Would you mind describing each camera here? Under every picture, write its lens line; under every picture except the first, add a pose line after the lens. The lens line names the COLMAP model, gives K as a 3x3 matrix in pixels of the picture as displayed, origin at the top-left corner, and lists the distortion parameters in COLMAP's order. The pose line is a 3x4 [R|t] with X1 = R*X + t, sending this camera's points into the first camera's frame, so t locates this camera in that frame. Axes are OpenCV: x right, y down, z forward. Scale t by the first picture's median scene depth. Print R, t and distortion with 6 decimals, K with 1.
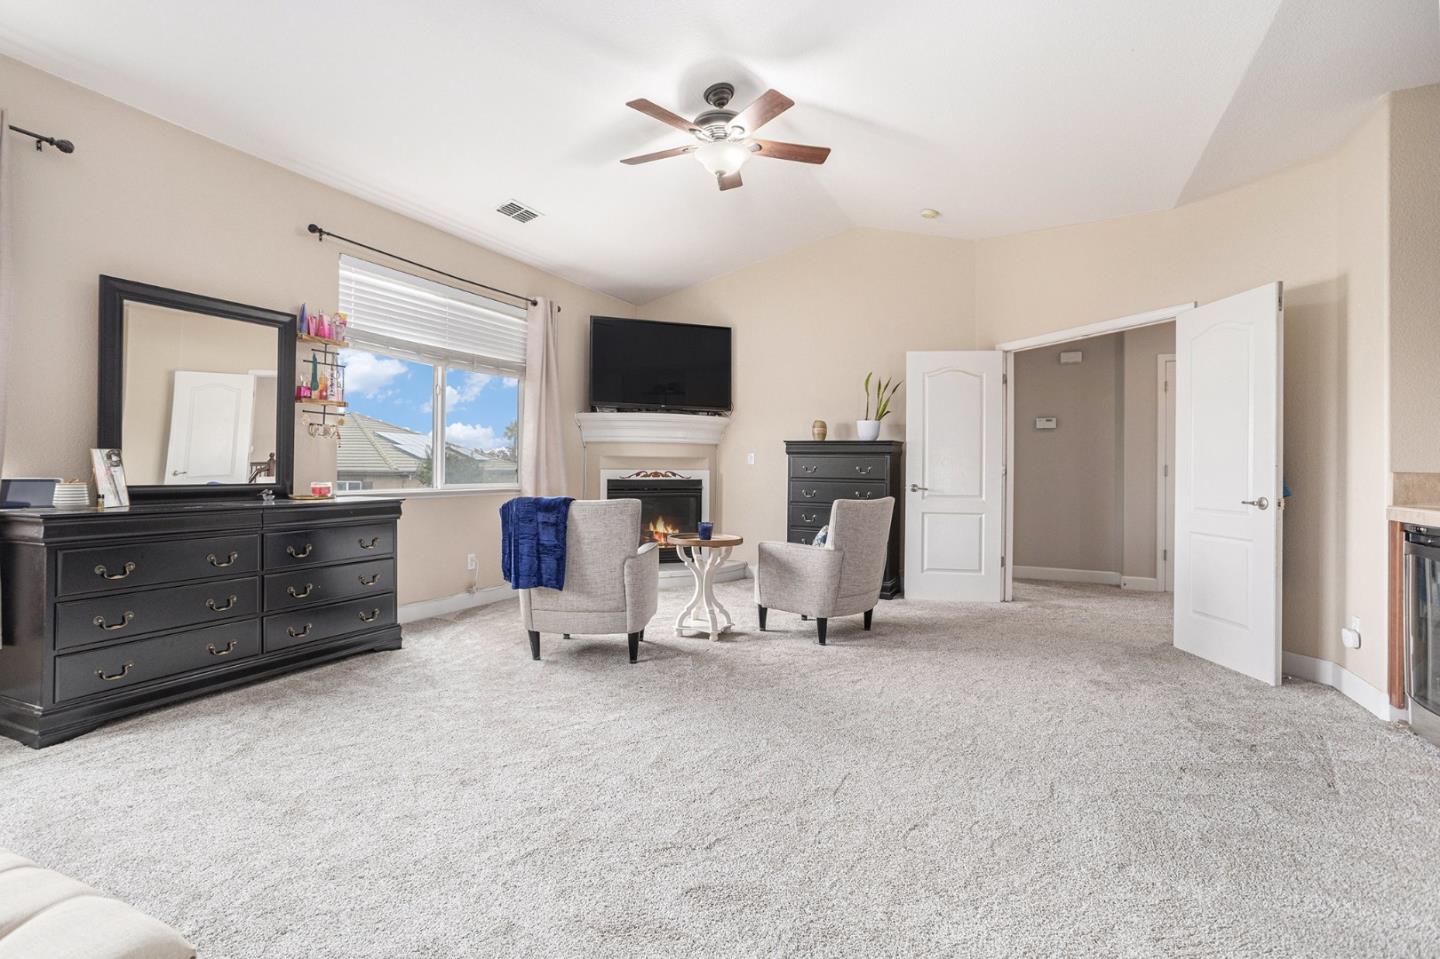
lens RADIAL K [[720.3, 0, 718.7], [0, 720.3, 461.9], [0, 0, 1]] dist [-0.038634, 0.026709]
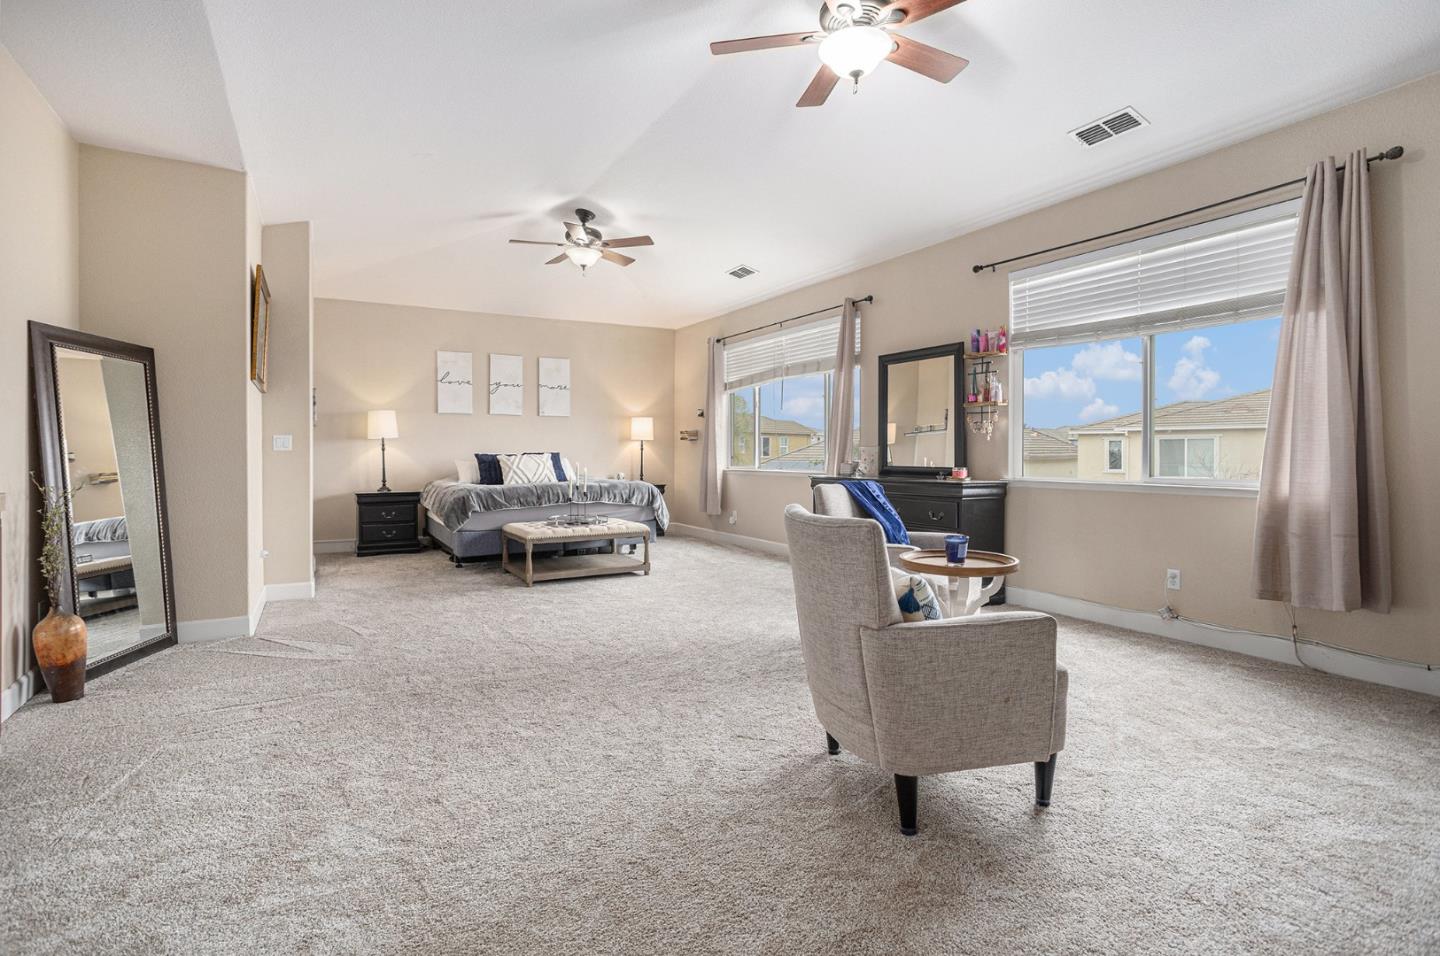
lens RADIAL K [[720.3, 0, 718.7], [0, 720.3, 460.4], [0, 0, 1]] dist [-0.038634, 0.026709]
pose [[-0.596682, 0.001724, -0.802476, 0.718669], [0.000305, 0.999998, 0.001921, 0.012960], [0.802478, 0.000901, -0.596681, 1.360578]]
